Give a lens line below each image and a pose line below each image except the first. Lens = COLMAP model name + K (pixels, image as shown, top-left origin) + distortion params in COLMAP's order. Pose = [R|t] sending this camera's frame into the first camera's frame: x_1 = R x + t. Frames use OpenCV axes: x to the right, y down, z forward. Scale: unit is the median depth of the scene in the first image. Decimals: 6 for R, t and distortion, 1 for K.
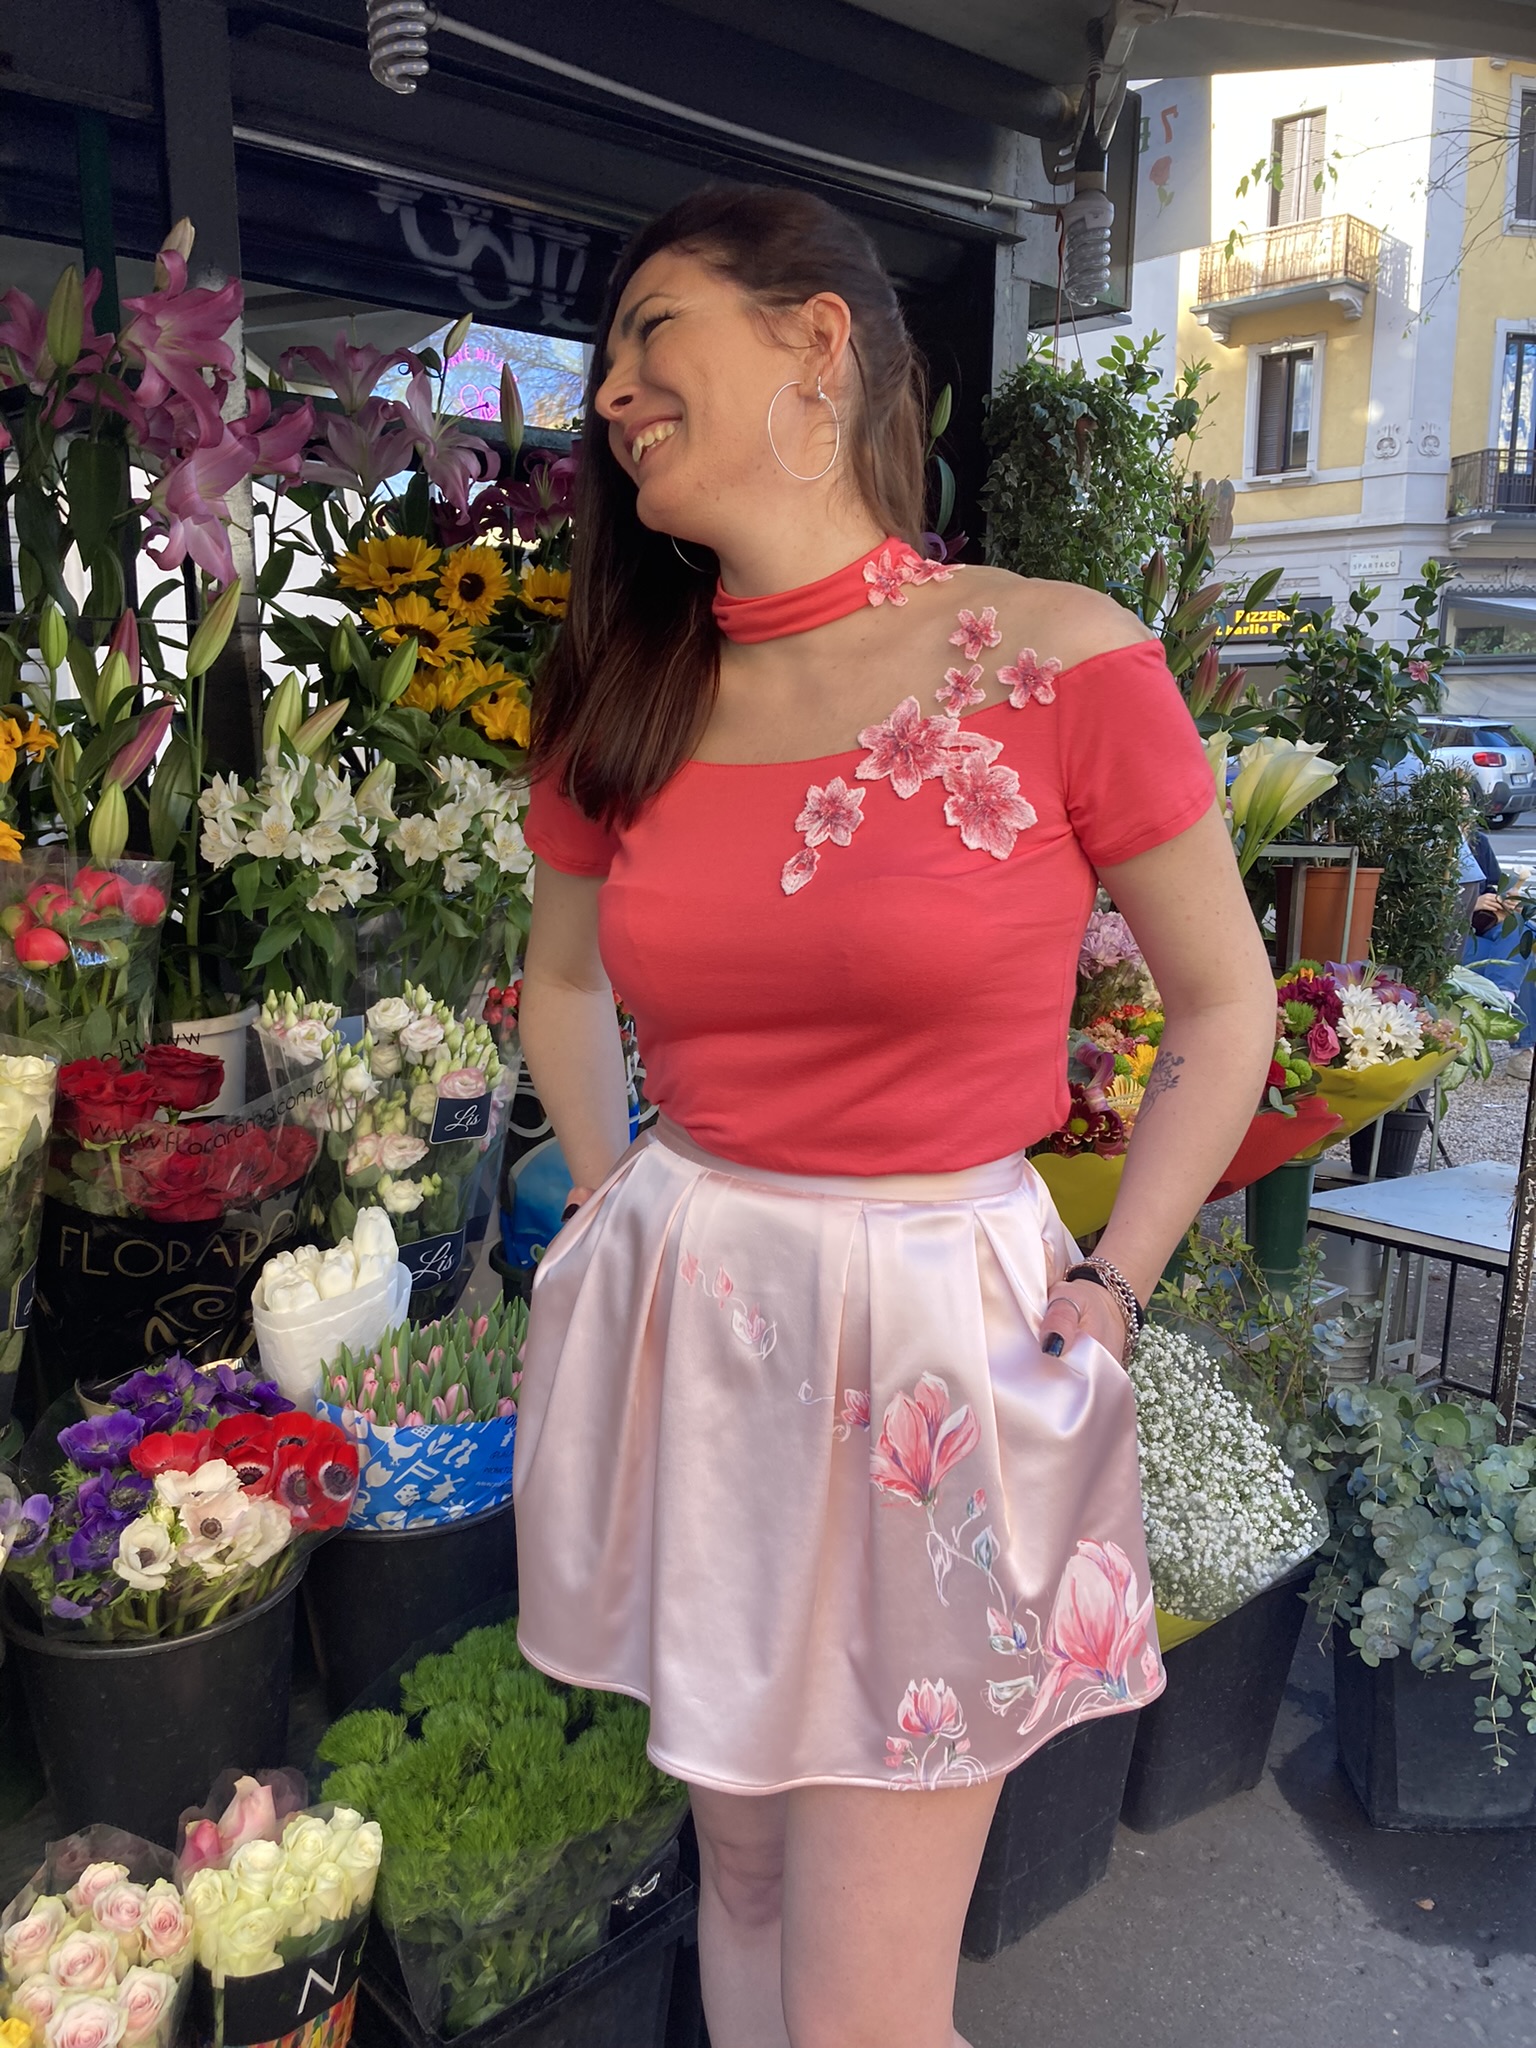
lens RADIAL K [[1722.6, 0, 767.8], [0, 1722.6, 1118.1], [0, 0, 1]] dist [-0.009764, -0.007086]
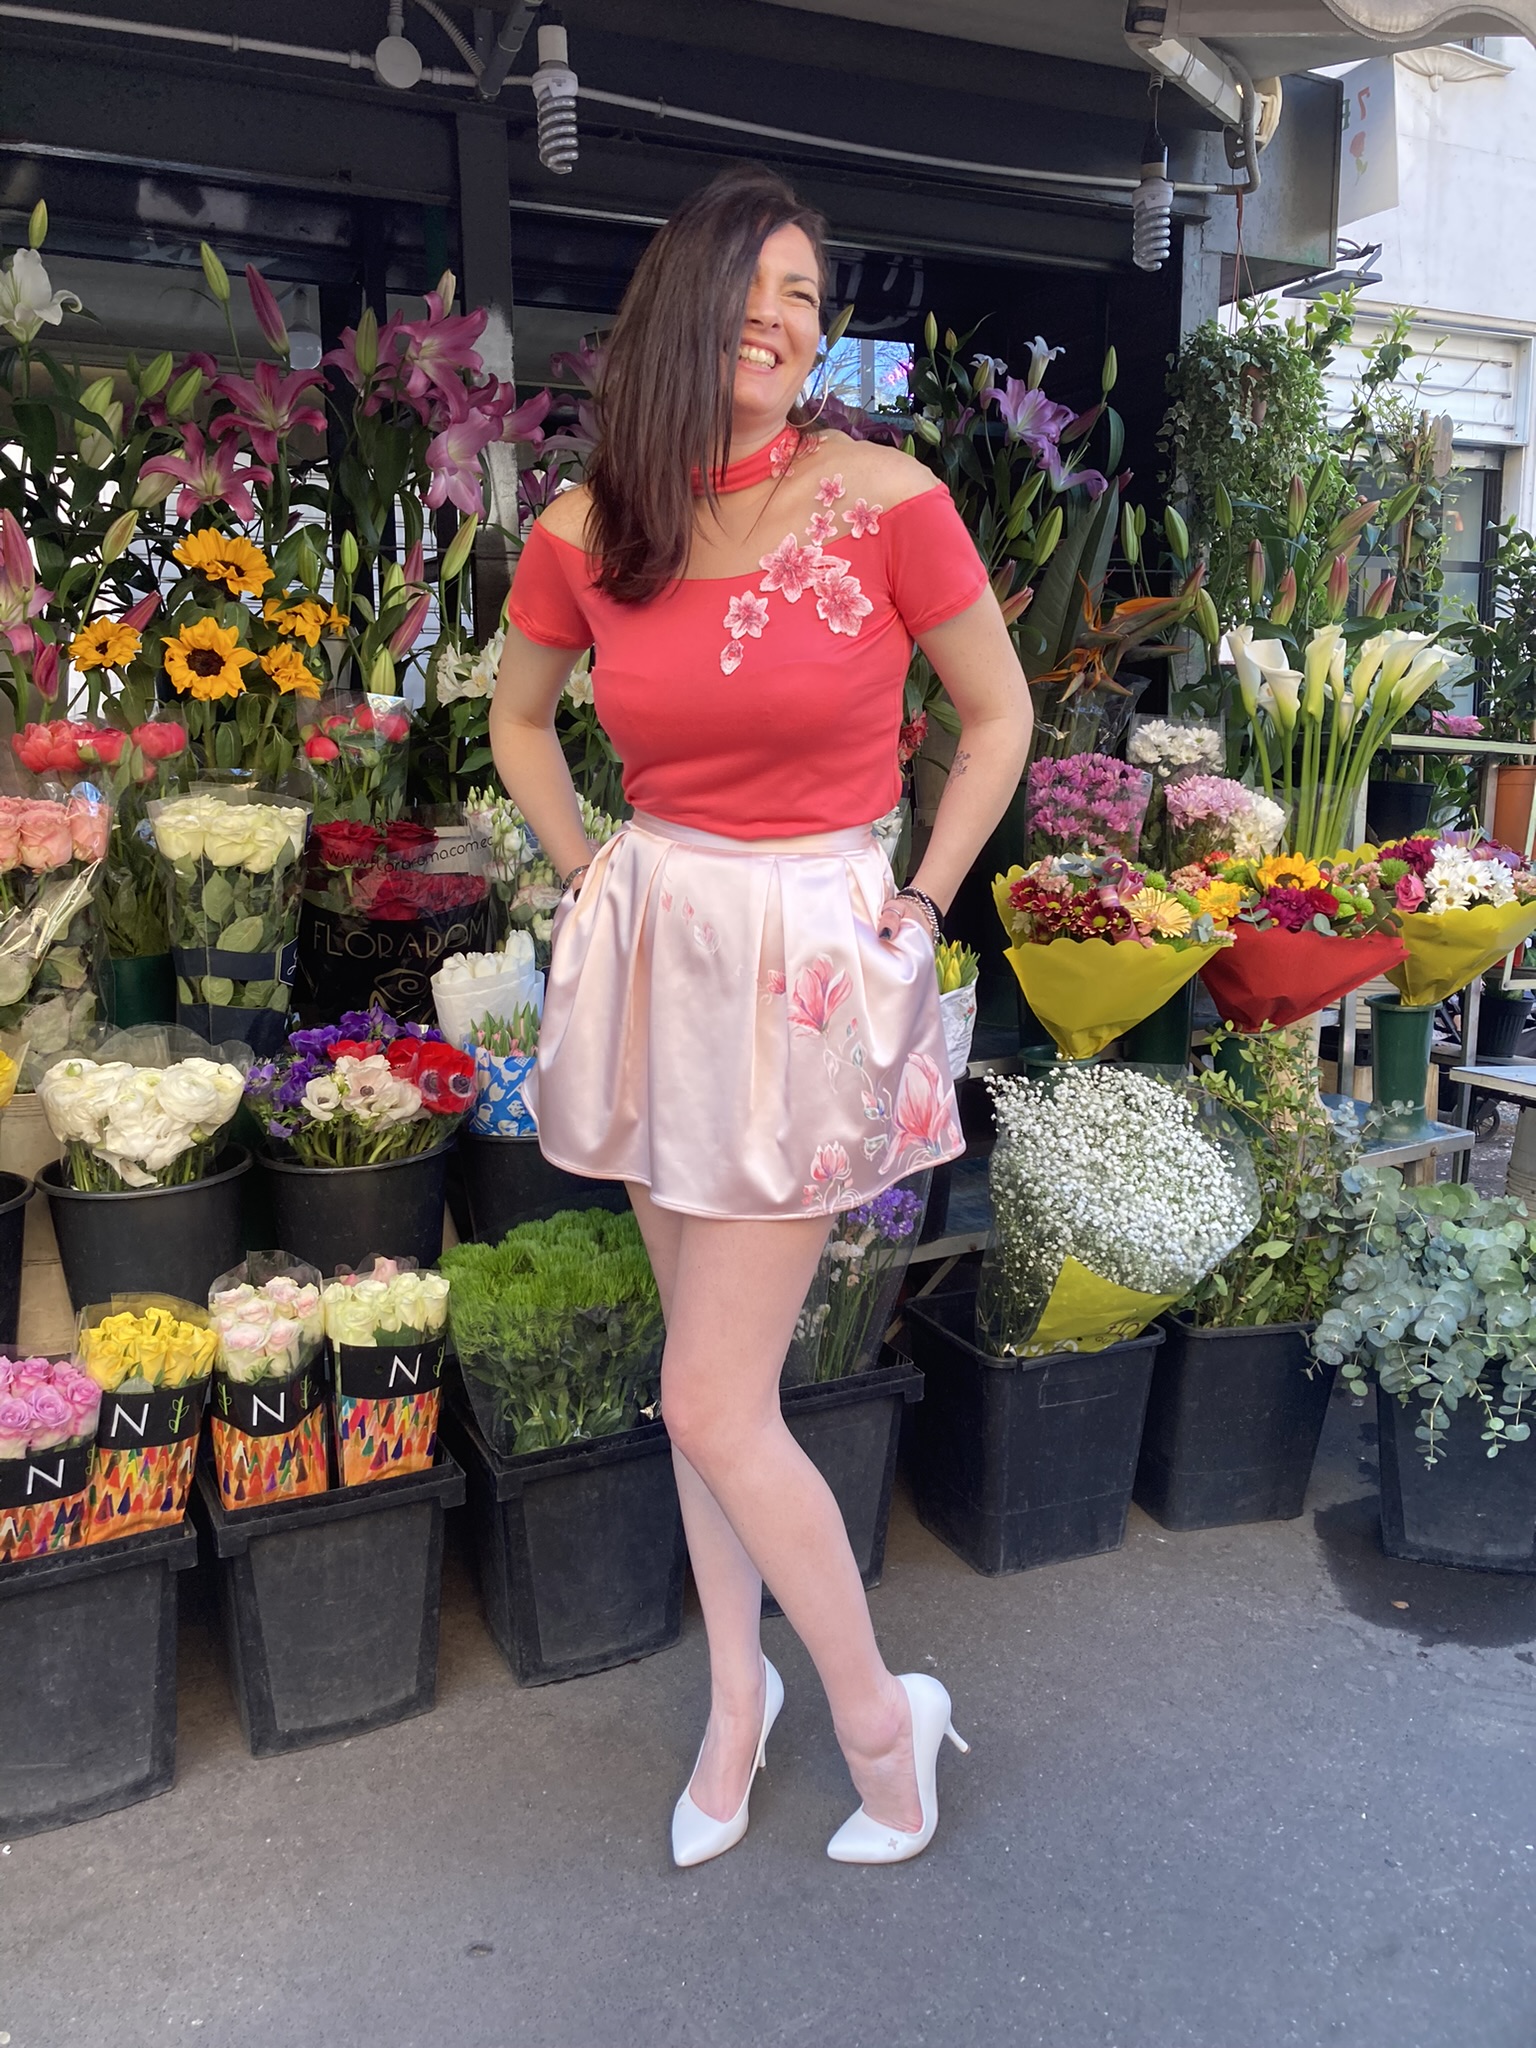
lens RADIAL K [[1722.6, 0, 767.8], [0, 1722.6, 1118.1], [0, 0, 1]] dist [-0.009764, -0.007086]
pose [[0.956509, 0.043799, -0.288395, 0.389056], [-0.047720, 0.998839, -0.006577, 0.206761], [0.287772, 0.020053, 0.957489, -0.324716]]
